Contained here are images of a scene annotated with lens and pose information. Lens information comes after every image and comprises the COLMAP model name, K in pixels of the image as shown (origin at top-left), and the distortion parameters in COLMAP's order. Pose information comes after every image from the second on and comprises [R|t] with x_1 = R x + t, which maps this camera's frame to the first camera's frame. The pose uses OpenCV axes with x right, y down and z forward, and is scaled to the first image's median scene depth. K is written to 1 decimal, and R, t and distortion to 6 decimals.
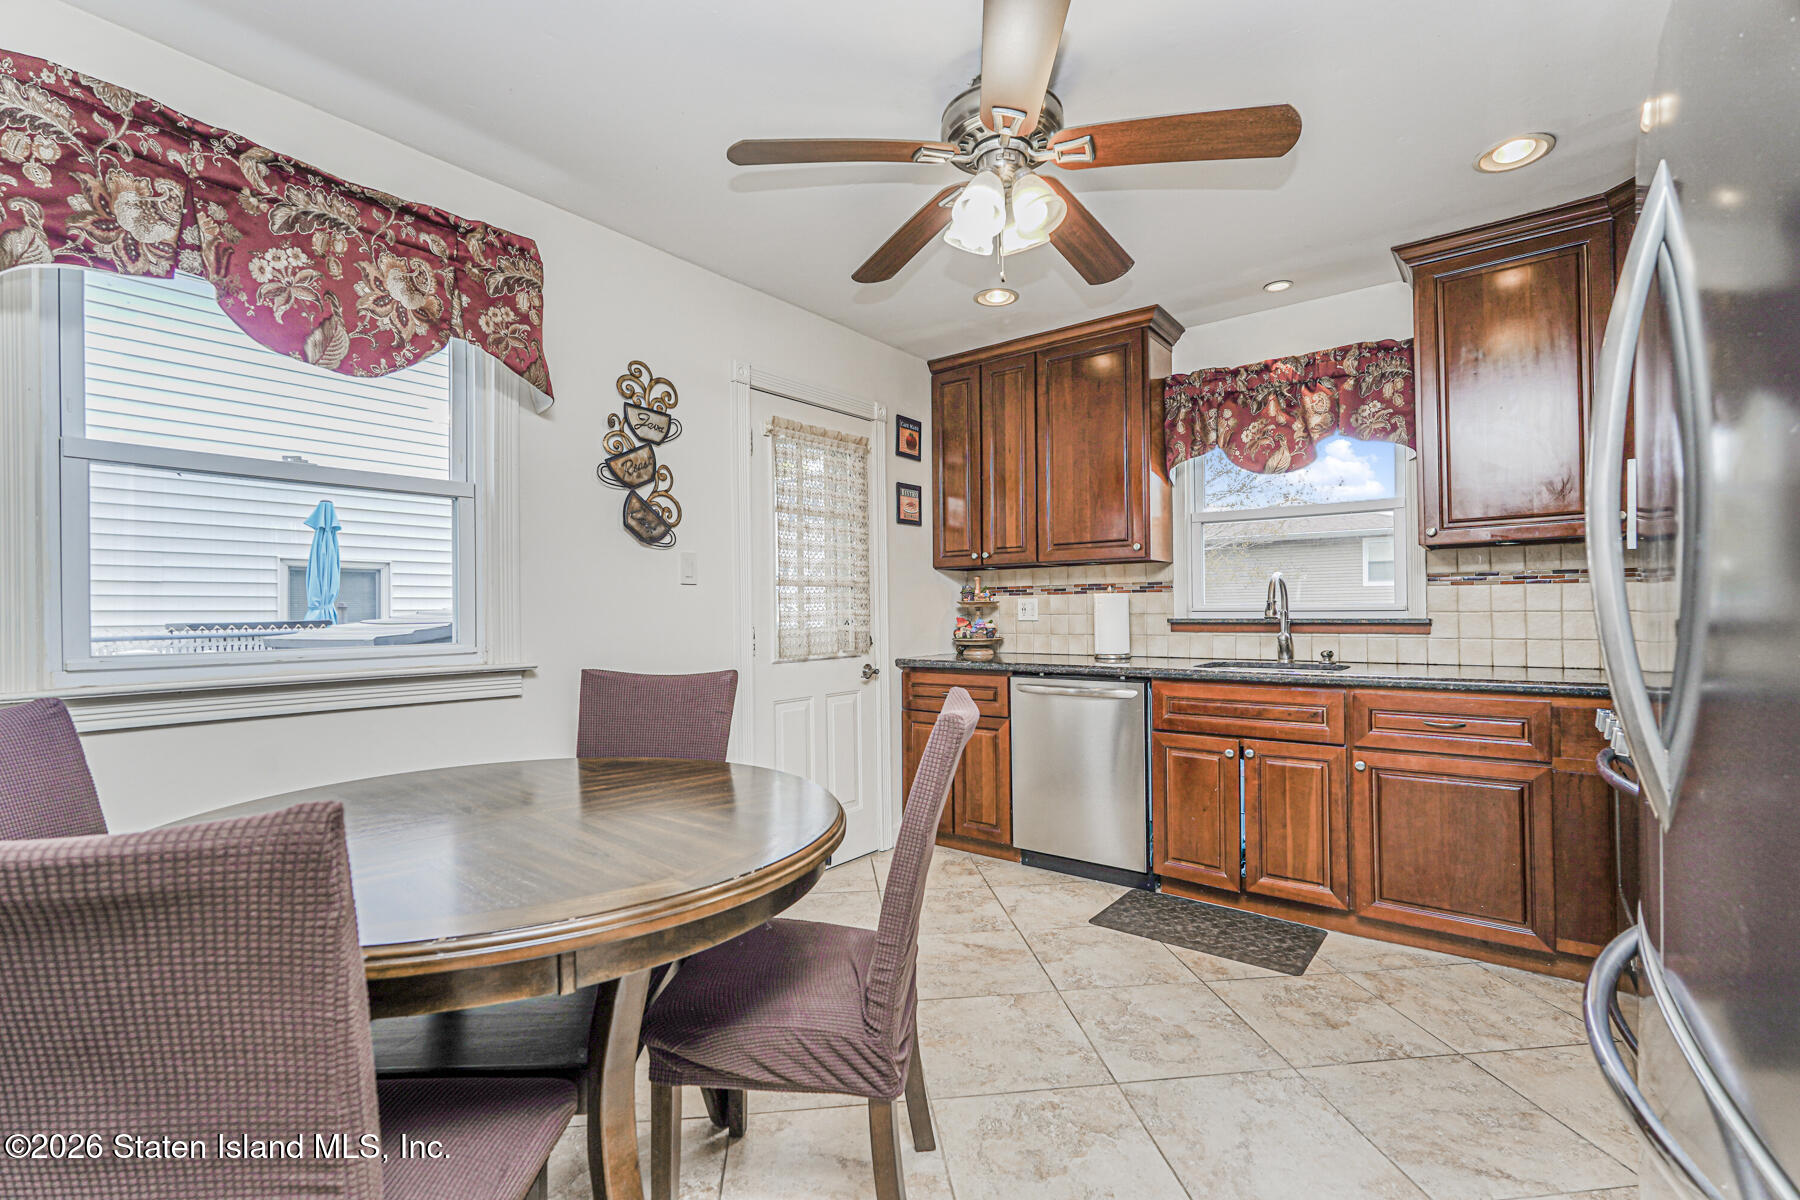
lens RADIAL K [[796.3, 0, 899.6], [0, 796.3, 605.6], [0, 0, 1]] dist [-0.015610, 0.009306]
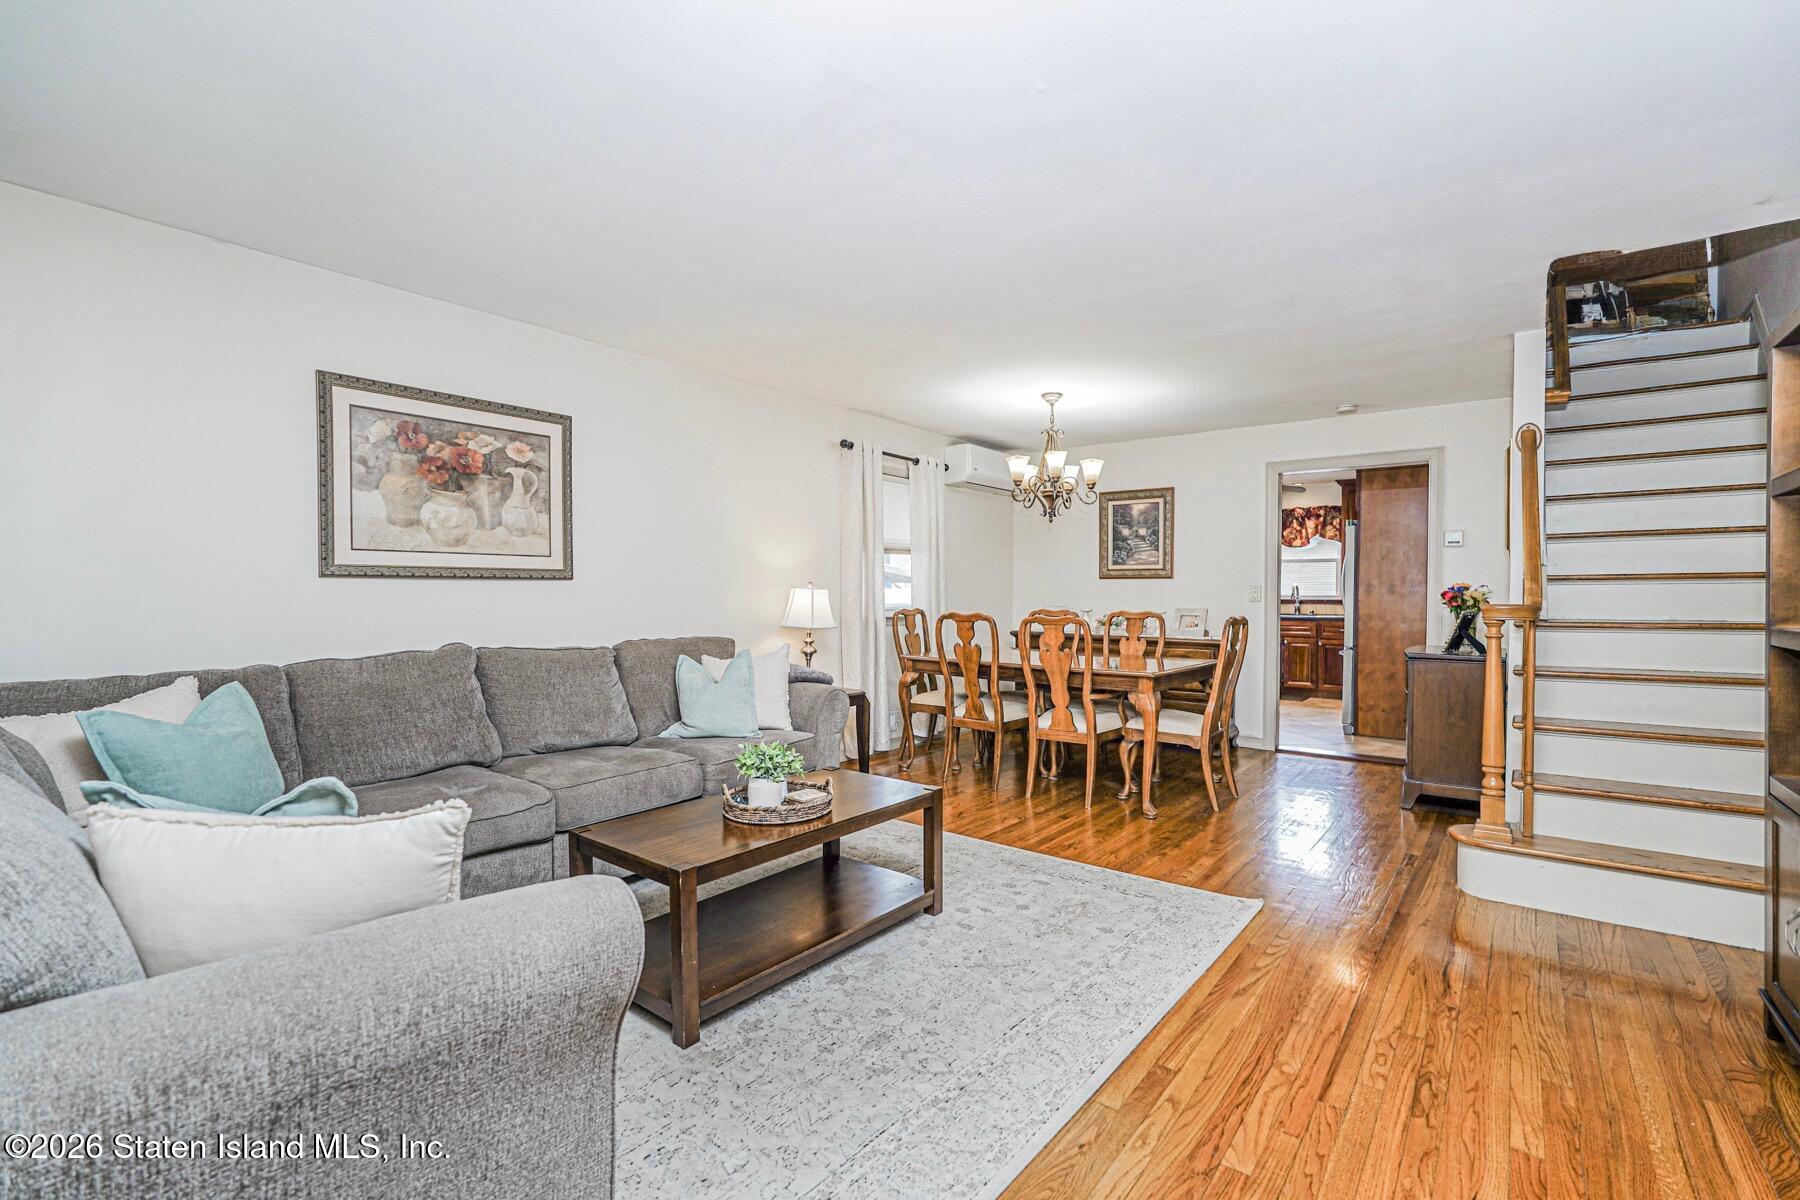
lens RADIAL K [[796.3, 0, 900.0], [0, 796.3, 607.7], [0, 0, 1]] dist [-0.015610, 0.009306]
pose [[0.999951, 0.009726, -0.001874, -0.926687], [-0.009673, 0.999601, 0.026539, -0.014748], [0.002131, -0.026520, 0.999646, -1.832181]]
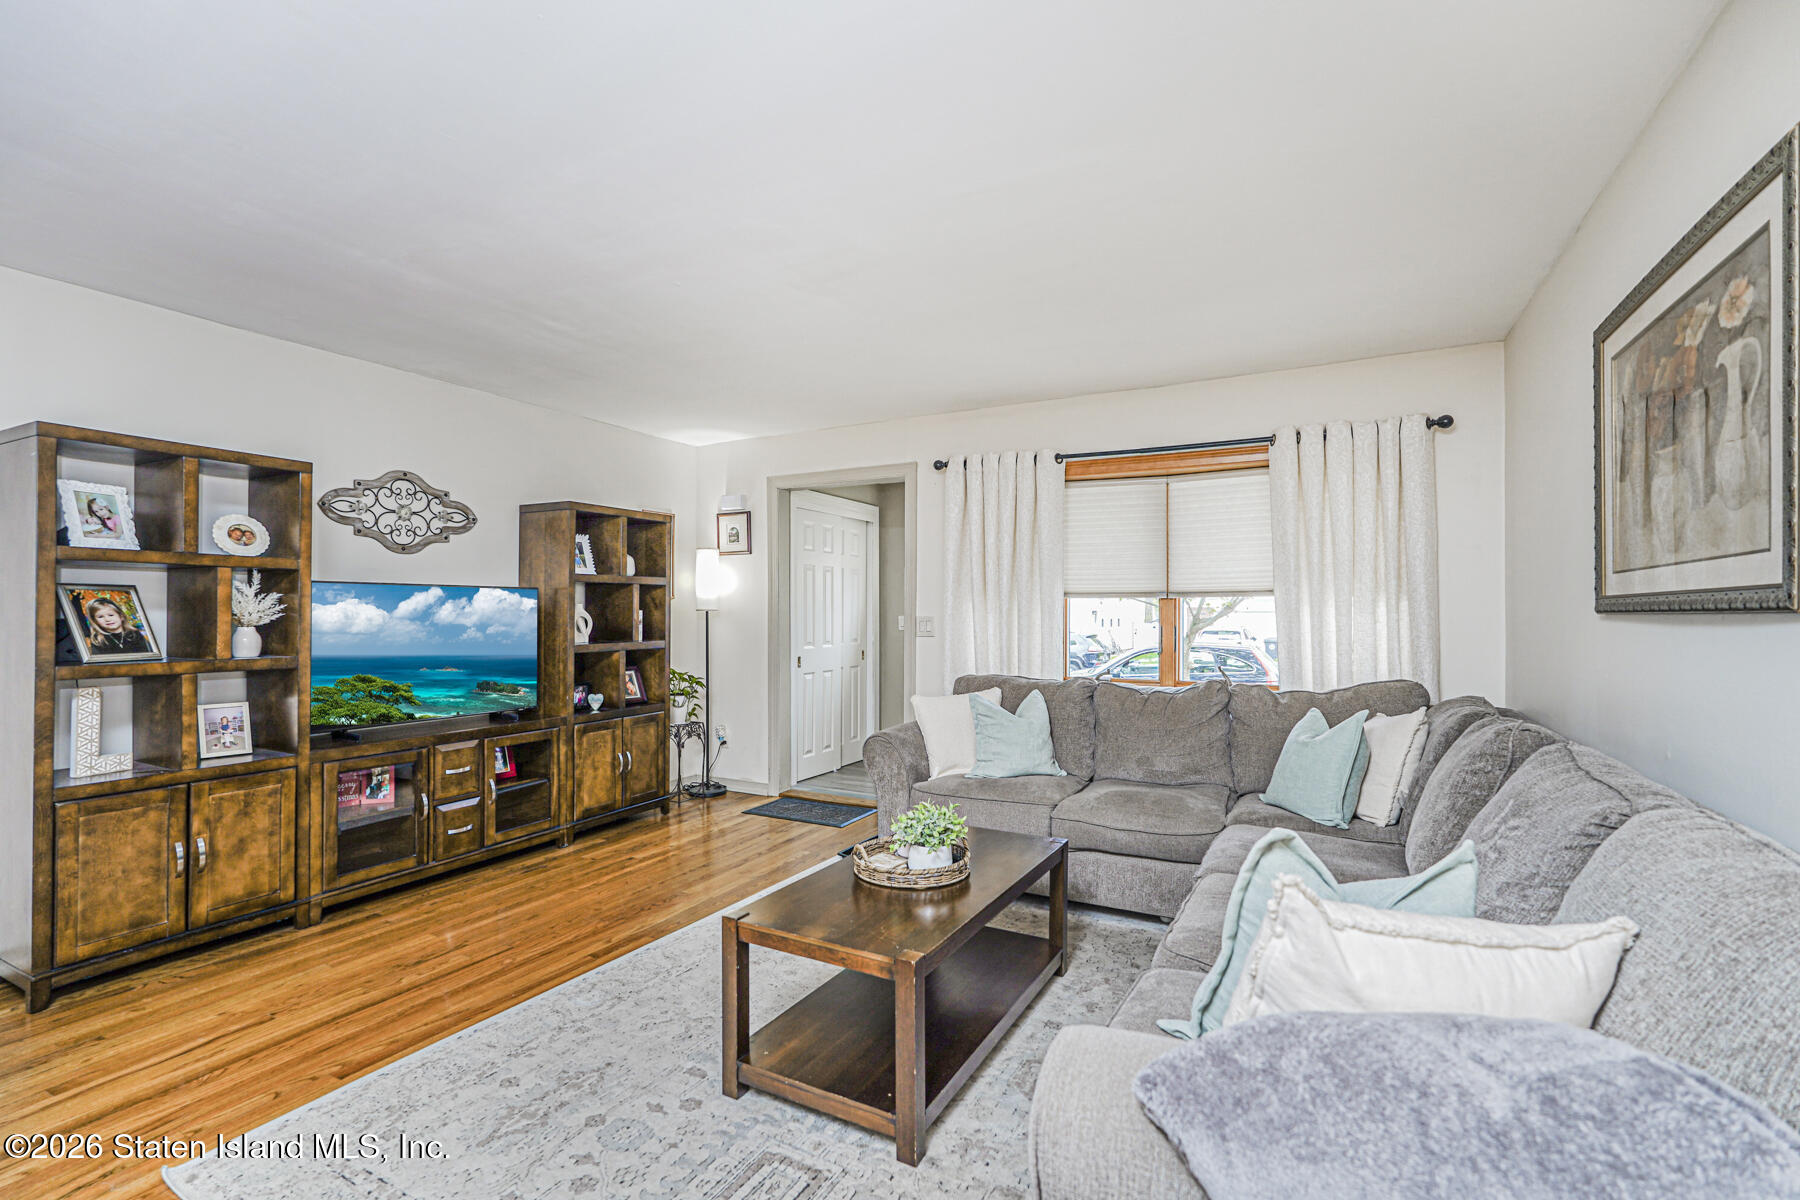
lens RADIAL K [[796.3, 0, 897.3], [0, 796.3, 605.4], [0, 0, 1]] dist [-0.015610, 0.009306]
pose [[-0.985449, 0.008987, -0.169735, -0.910802], [0.012972, 0.999665, -0.022382, -0.020216], [0.169477, -0.024258, -0.985236, -0.335654]]
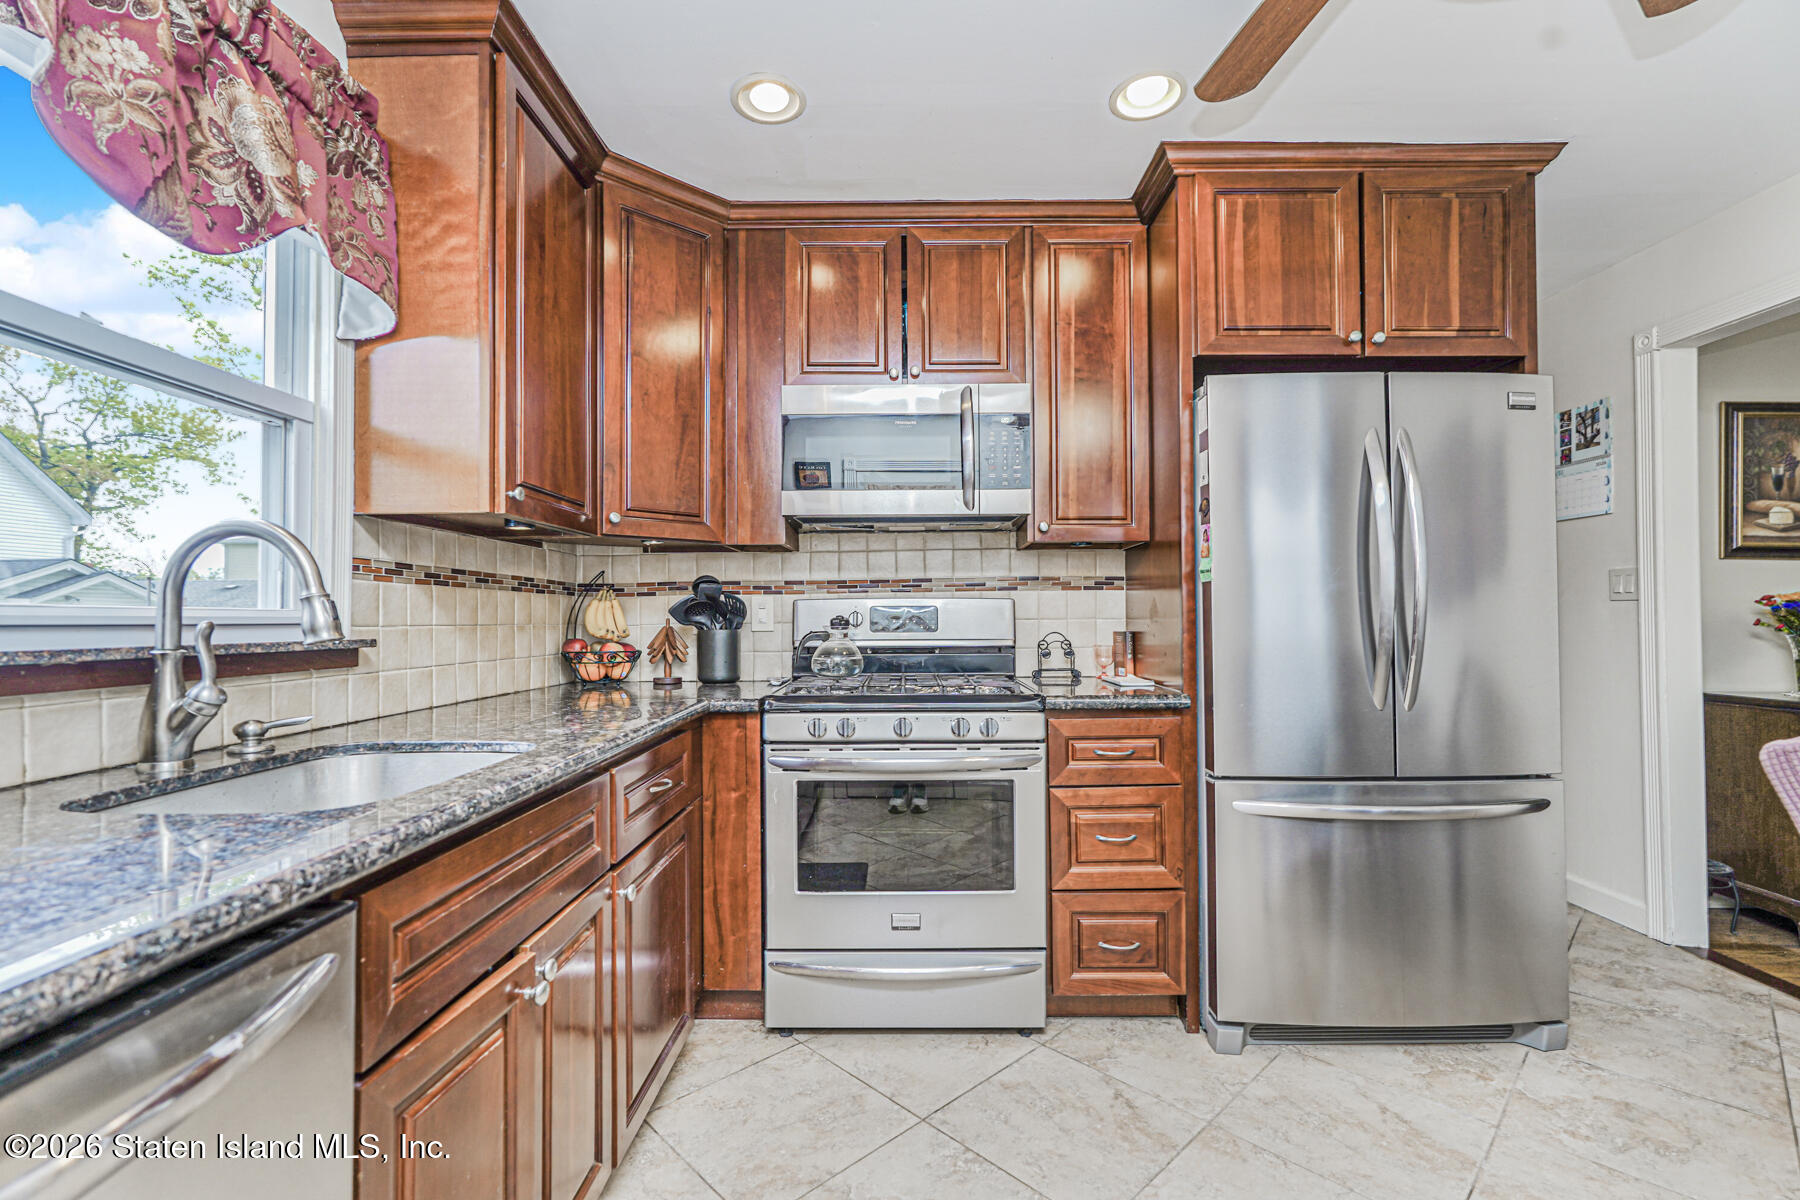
lens RADIAL K [[796.3, 0, 904.8], [0, 796.3, 604.7], [0, 0, 1]] dist [-0.015610, 0.009306]
pose [[-0.615057, 0.024427, 0.788104, 0.004563], [0.004103, 0.999606, -0.027780, 0.008535], [-0.788472, -0.013853, -0.614914, 0.961803]]
